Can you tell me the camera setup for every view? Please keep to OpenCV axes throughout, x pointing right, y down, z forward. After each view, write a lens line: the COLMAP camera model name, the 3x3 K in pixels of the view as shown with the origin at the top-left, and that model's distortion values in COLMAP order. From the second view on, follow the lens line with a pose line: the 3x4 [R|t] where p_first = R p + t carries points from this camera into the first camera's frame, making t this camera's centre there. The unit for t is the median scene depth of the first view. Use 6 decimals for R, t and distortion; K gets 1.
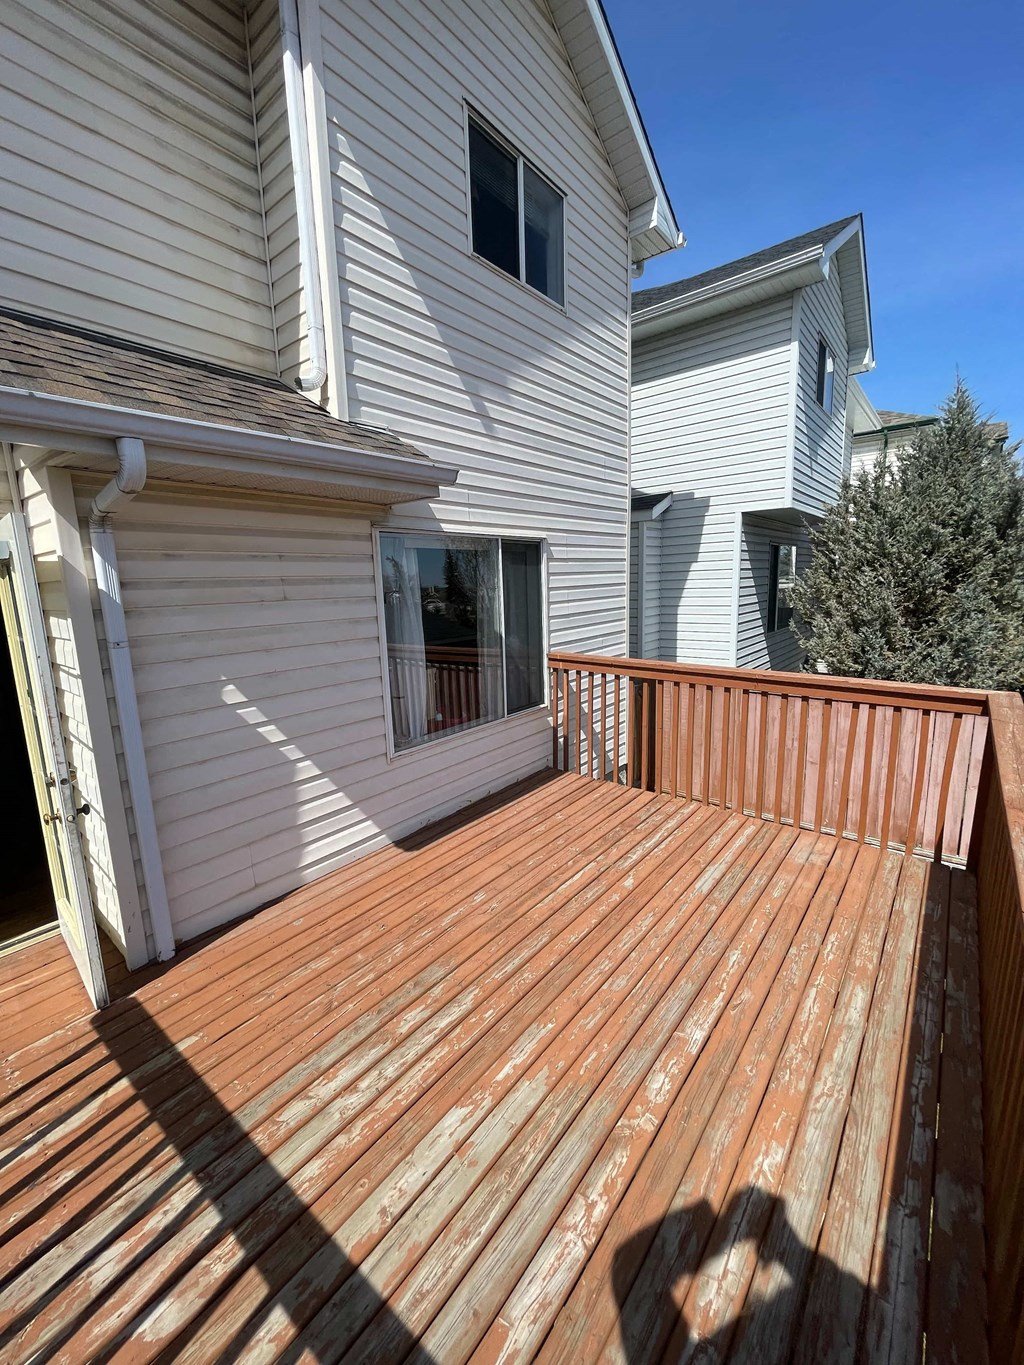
lens RADIAL K [[552.0, 0, 517.1], [0, 552.0, 678.0], [0, 0, 1]] dist [-0.000023, 0.000091]
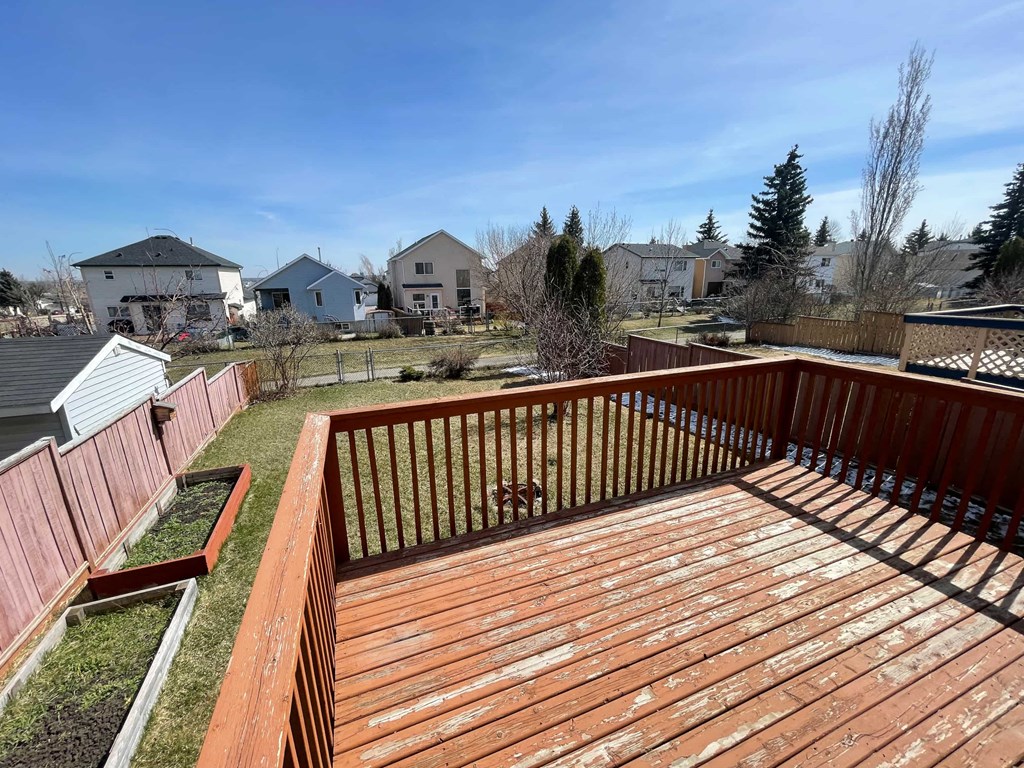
lens RADIAL K [[414.1, 0, 506.3], [0, 414.1, 383.5], [0, 0, 1]] dist [-0.000023, 0.000091]
pose [[-0.861386, -0.094569, 0.499071, 0.149385], [0.127058, 0.911168, 0.391956, -0.382196], [-0.491804, 0.401036, -0.772851, 1.738969]]
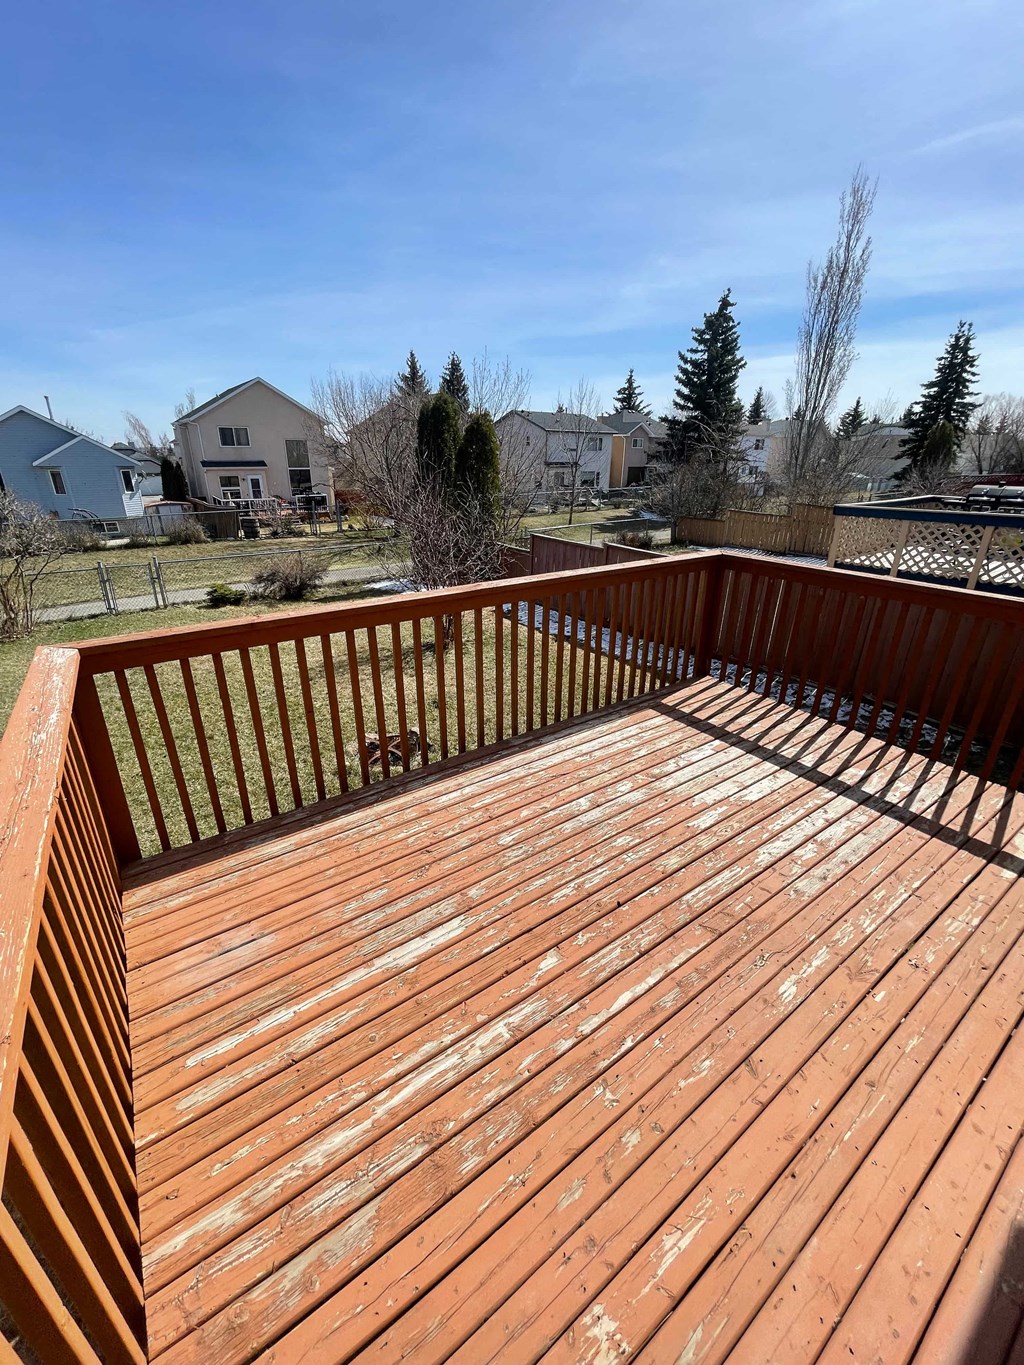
lens RADIAL K [[552.0, 0, 507.8], [0, 552.0, 670.1], [0, 0, 1]] dist [-0.000023, 0.000091]
pose [[-0.957001, -0.093383, 0.274643, 0.127554], [0.065113, 0.853458, 0.517078, -0.344609], [-0.282682, 0.512727, -0.810680, 1.731466]]
